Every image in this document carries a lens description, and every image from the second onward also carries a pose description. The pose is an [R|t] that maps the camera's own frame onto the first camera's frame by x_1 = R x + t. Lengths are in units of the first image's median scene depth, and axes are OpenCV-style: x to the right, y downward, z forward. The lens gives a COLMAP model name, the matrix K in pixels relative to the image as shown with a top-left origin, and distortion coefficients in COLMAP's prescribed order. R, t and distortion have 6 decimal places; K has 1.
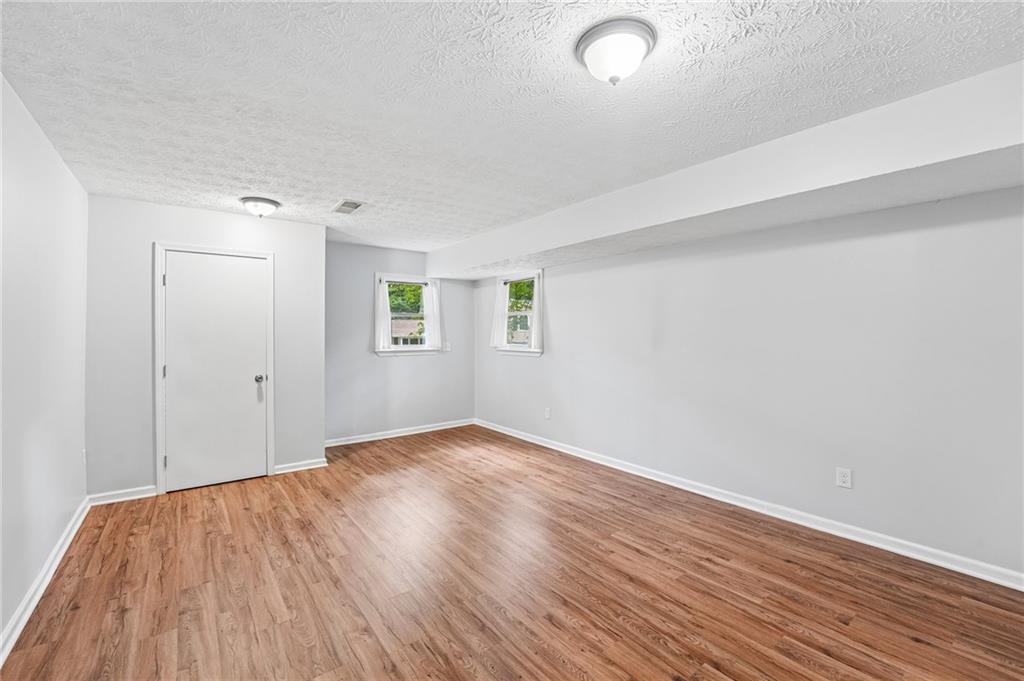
lens RADIAL K [[417.6, 0, 510.0], [0, 417.6, 334.8], [0, 0, 1]] dist [-0.030007, 0.004161]
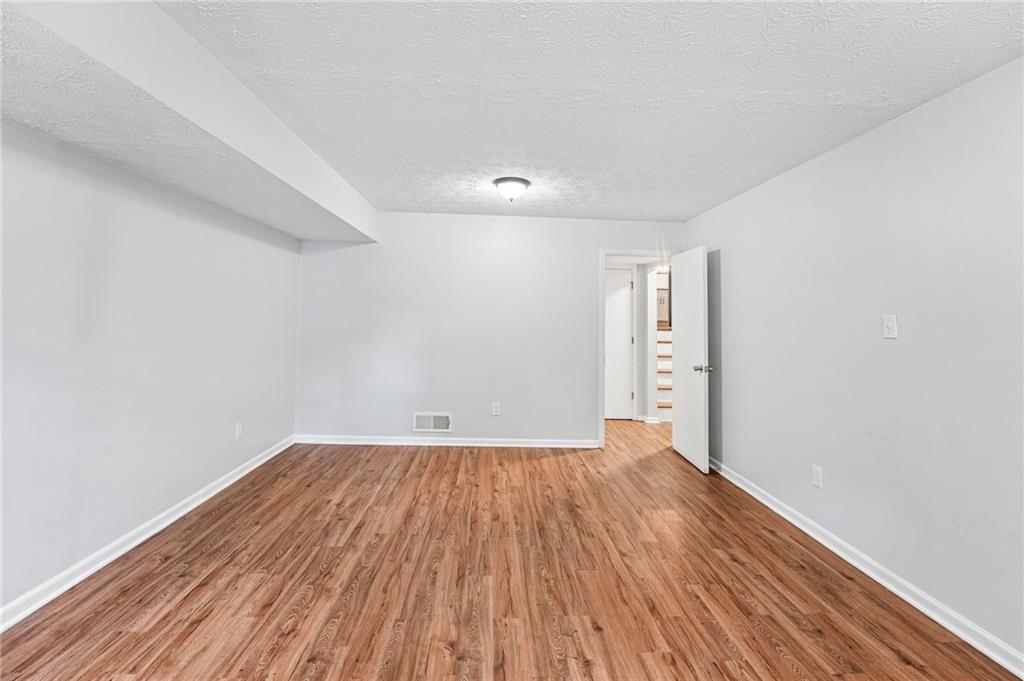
lens RADIAL K [[417.6, 0, 510.0], [0, 417.6, 334.8], [0, 0, 1]] dist [-0.030007, 0.004161]
pose [[-0.805042, -0.042560, 0.591690, -0.617697], [-0.020934, 0.998840, 0.043365, -0.000601], [-0.592849, 0.022524, -0.804999, 1.724472]]
